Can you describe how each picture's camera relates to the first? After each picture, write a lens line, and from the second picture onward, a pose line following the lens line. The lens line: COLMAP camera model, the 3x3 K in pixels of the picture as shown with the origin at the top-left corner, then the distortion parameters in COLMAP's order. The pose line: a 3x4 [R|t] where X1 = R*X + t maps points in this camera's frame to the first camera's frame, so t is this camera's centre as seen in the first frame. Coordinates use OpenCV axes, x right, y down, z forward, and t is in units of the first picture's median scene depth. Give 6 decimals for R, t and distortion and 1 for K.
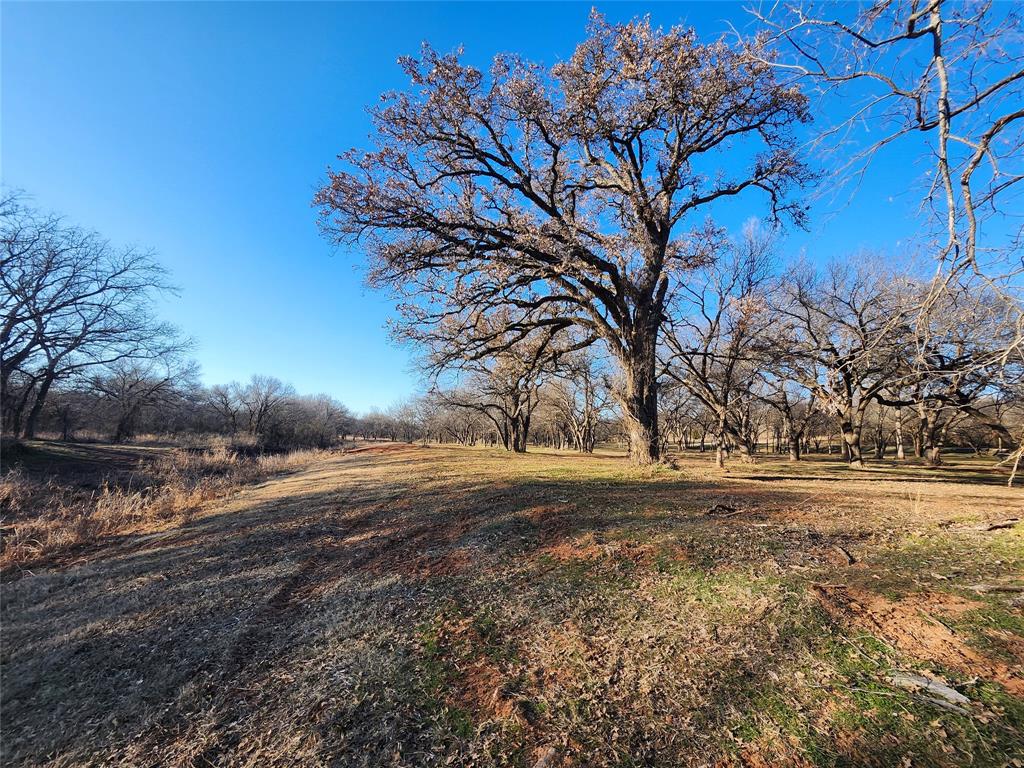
lens RADIAL K [[403.3, 0, 514.3], [0, 403.3, 405.3], [0, 0, 1]] dist [-0.000194, 0.003426]
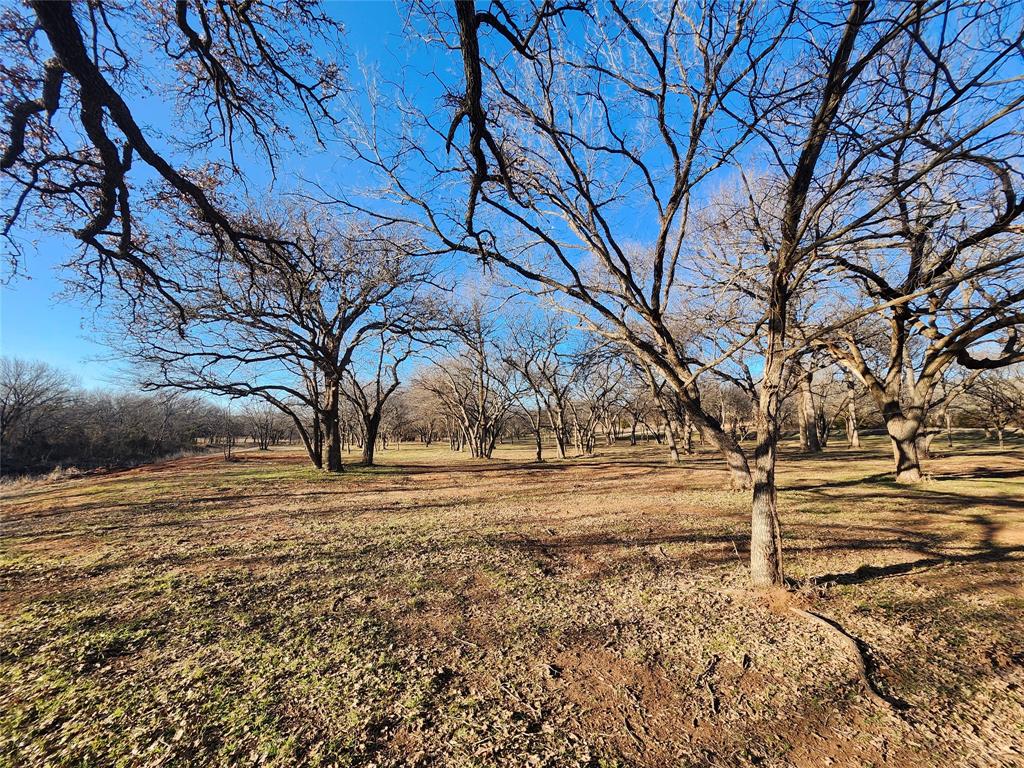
lens RADIAL K [[403.3, 0, 514.3], [0, 403.3, 405.3], [0, 0, 1]] dist [-0.000194, 0.003426]
pose [[0.986605, -0.023938, 0.161362, 0.151679], [0.021188, 0.999600, 0.018744, 0.018684], [-0.161746, -0.015074, 0.986717, 0.372350]]
